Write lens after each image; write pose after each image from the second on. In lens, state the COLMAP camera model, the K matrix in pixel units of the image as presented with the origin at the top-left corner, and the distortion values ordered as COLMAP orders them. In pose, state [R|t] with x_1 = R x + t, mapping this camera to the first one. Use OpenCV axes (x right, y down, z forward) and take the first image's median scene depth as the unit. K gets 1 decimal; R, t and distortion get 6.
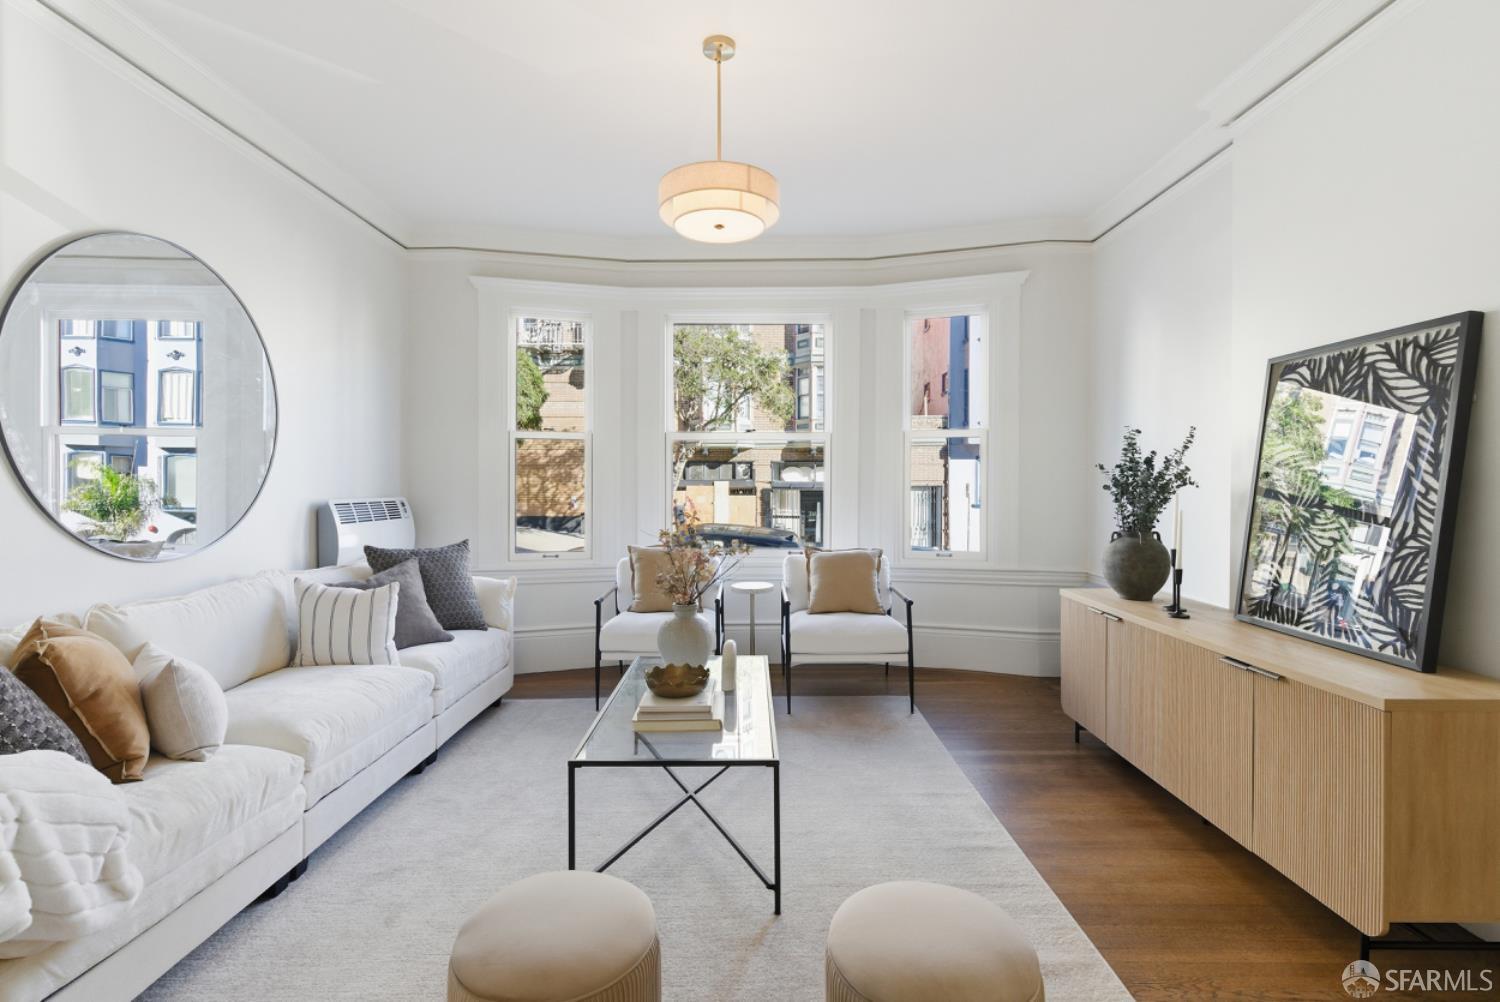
lens RADIAL K [[690.1, 0, 747.6], [0, 690.1, 489.5], [0, 0, 1]] dist [0.003703, -0.002660]
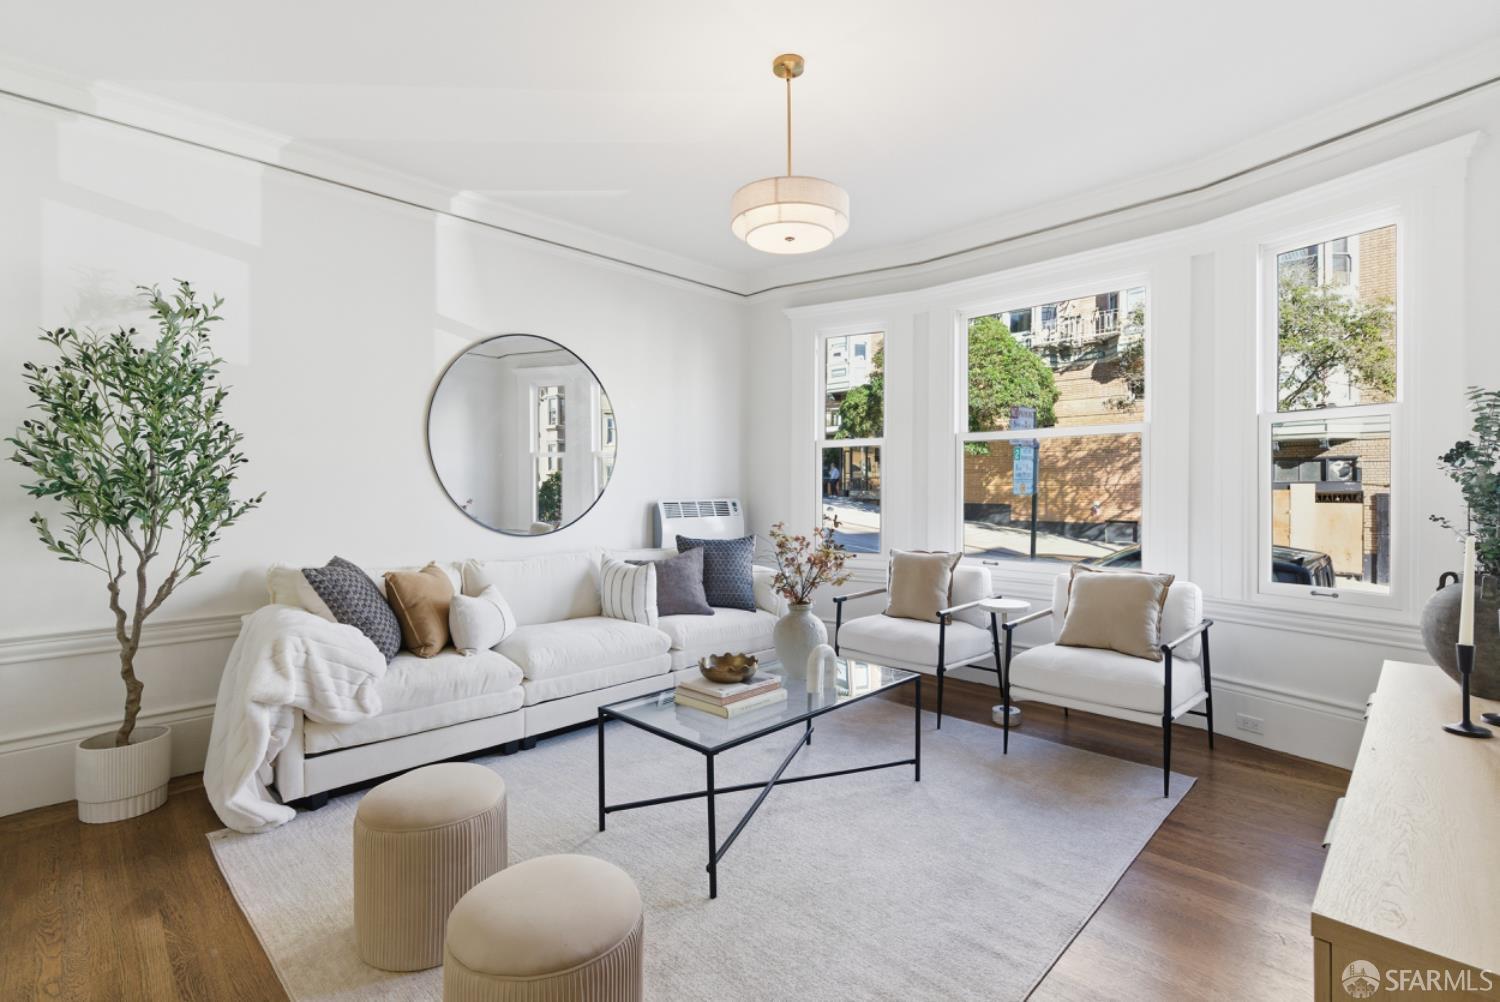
lens RADIAL K [[690.1, 0, 745.4], [0, 690.1, 489.0], [0, 0, 1]] dist [0.003703, -0.002660]
pose [[0.712196, 0.000977, -0.701980, 0.430627], [-0.005473, 0.999976, -0.004160, -0.001371], [0.701960, 0.006804, 0.712184, 0.150028]]
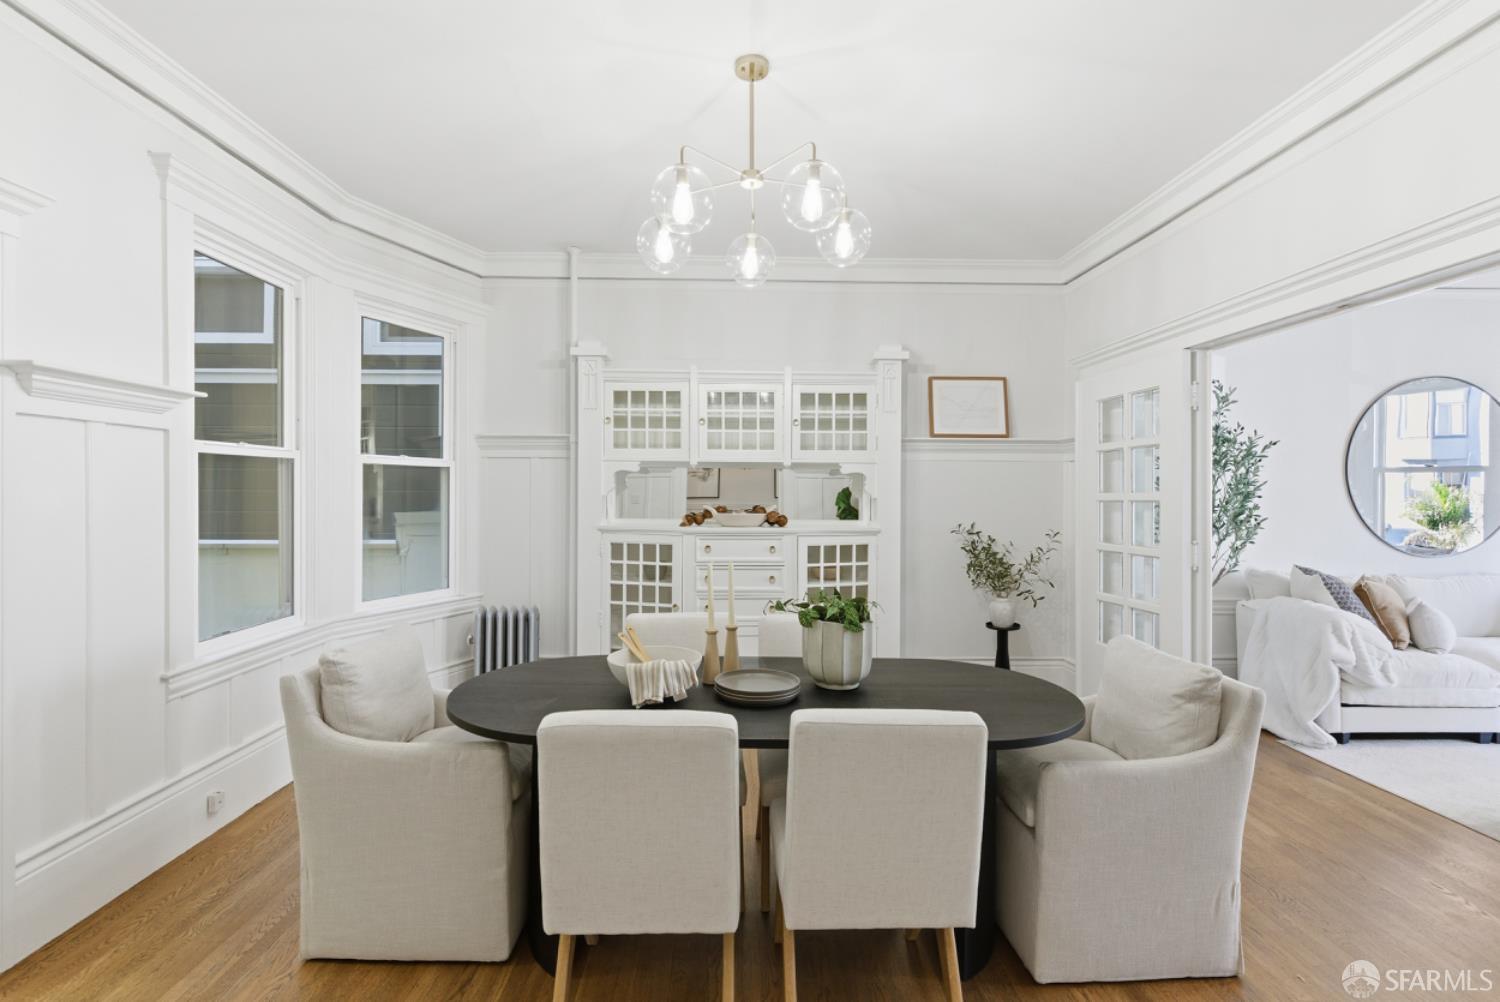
lens RADIAL K [[690.1, 0, 754.7], [0, 690.1, 491.5], [0, 0, 1]] dist [0.003703, -0.002660]
pose [[0.035366, 0.004113, -0.999366, 0.598084], [-0.011423, 0.999928, 0.003711, -0.036195], [0.999309, 0.011285, 0.035410, -0.552743]]
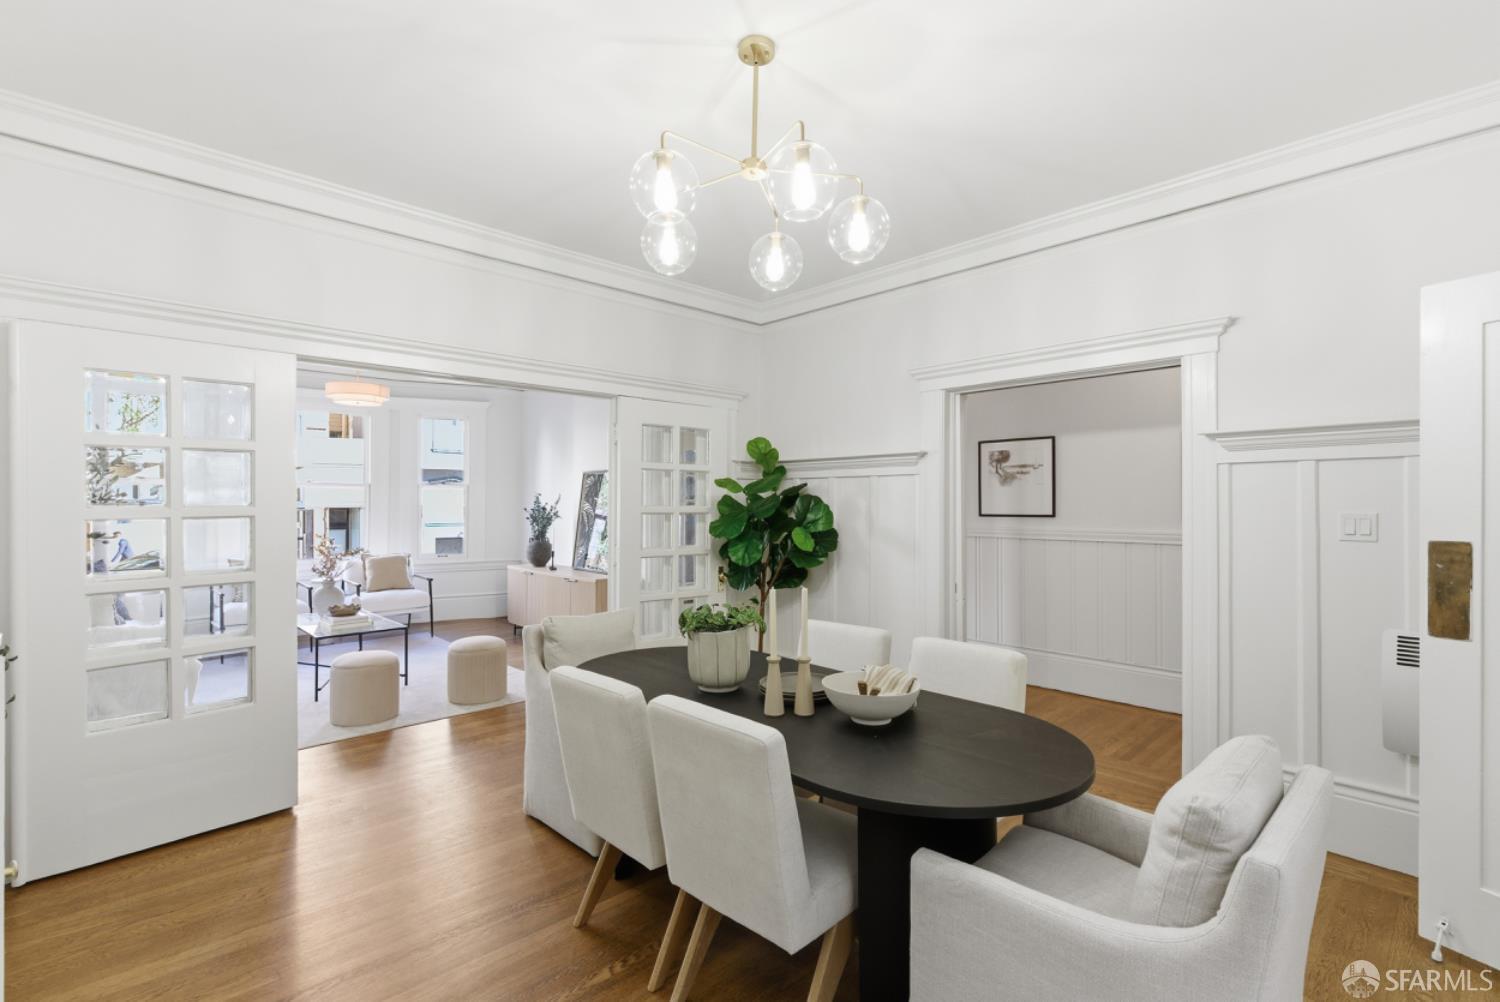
lens RADIAL K [[690.1, 0, 745.0], [0, 690.1, 500.3], [0, 0, 1]] dist [0.003703, -0.002660]
pose [[0.721679, 0.006489, 0.692197, -0.454707], [0.002322, 0.999928, -0.011795, -0.029422], [-0.692224, 0.010119, 0.721612, -0.961408]]
